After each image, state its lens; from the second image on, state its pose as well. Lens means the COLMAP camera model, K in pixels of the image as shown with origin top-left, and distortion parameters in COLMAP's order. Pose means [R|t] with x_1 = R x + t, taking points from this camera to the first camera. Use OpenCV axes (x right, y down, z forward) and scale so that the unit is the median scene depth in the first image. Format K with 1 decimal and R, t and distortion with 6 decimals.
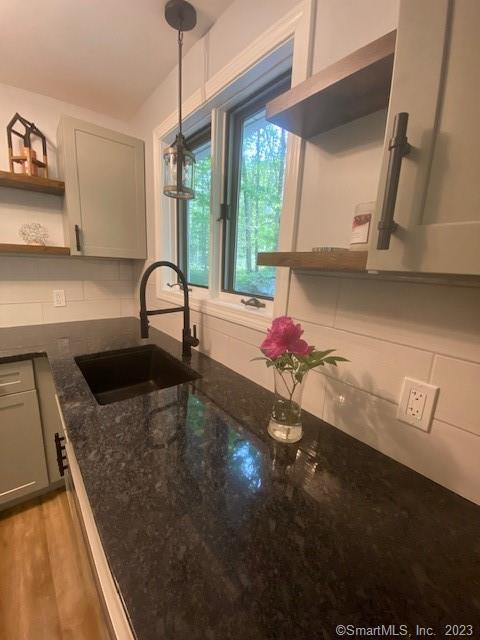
lens RADIAL K [[258.2, 0, 239.0], [0, 258.2, 312.2], [0, 0, 1]] dist [0.000029, 0.000059]
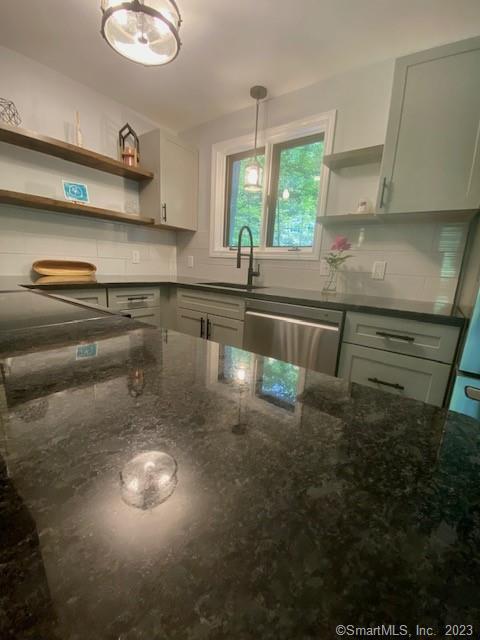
lens RADIAL K [[257.6, 0, 240.0], [0, 257.6, 320.0], [0, 0, 1]] dist [0.001398, -0.012596]
pose [[0.969649, -0.046002, 0.240135, -0.704360], [0.036573, 0.998380, 0.043579, 0.333892], [-0.241750, -0.033474, 0.969761, -0.657357]]
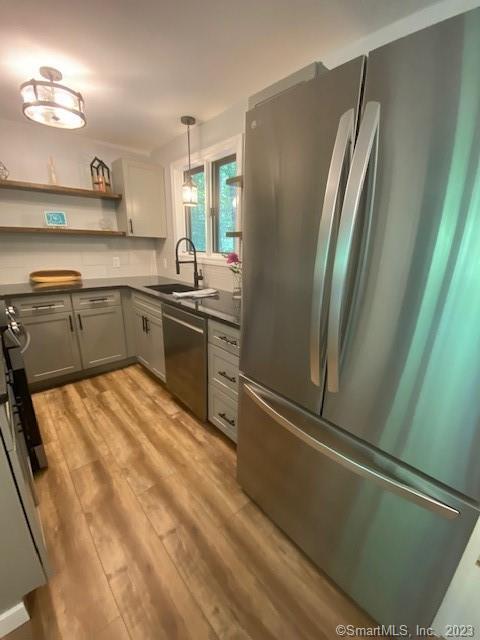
lens RADIAL K [[257.6, 0, 240.0], [0, 257.6, 320.0], [0, 0, 1]] dist [0.001398, -0.012596]
pose [[0.998559, -0.036133, 0.039675, 0.044627], [0.031960, 0.994351, 0.101216, 0.243789], [-0.043108, -0.099802, 0.994073, -1.044841]]
